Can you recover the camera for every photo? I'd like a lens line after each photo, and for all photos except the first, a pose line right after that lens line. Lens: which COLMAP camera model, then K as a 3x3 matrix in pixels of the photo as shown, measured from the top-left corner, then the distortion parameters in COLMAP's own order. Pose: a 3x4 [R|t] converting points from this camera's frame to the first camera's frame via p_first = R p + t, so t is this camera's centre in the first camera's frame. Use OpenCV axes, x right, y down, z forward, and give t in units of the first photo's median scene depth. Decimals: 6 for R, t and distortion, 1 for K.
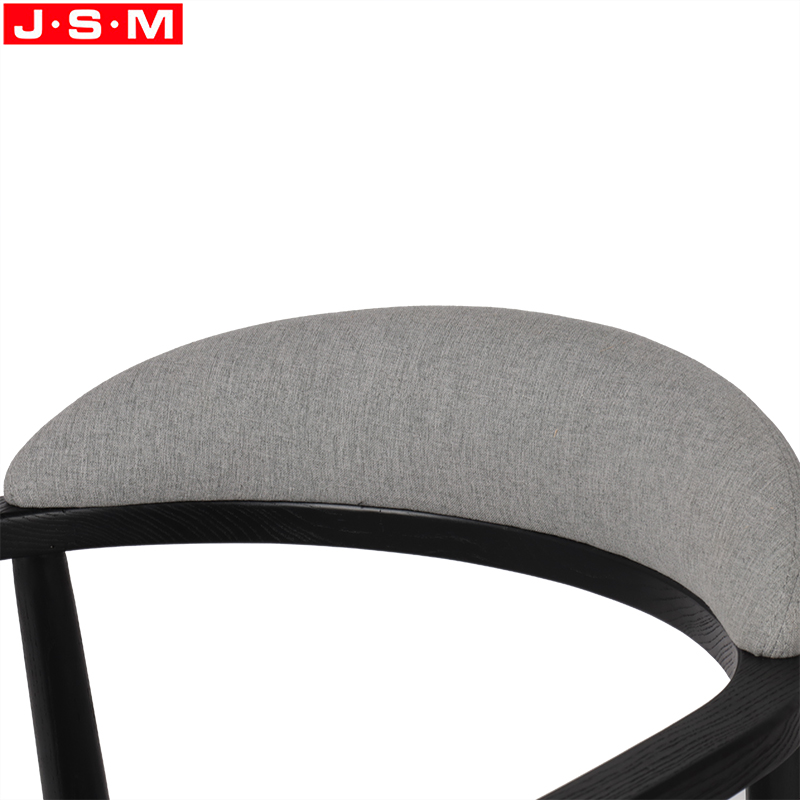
lens RADIAL K [[3997.2, 0, 400.0], [0, 3997.2, 400.0], [0, 0, 1]] dist [-0.071284, 3.099416]
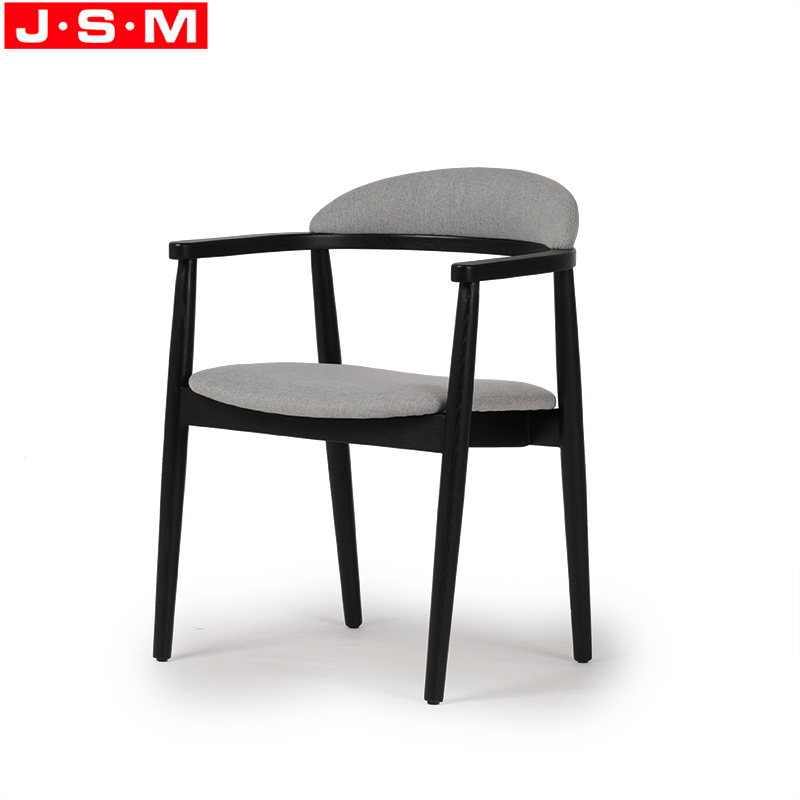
lens RADIAL K [[3997.2, 0, 400.0], [0, 3997.2, 400.0], [0, 0, 1]] dist [-0.071284, 3.099416]
pose [[0.999552, 0.020980, -0.021361, 0.031443], [-0.023732, 0.990143, -0.138037, 0.550011], [0.018255, 0.138483, 0.990197, -1.869856]]
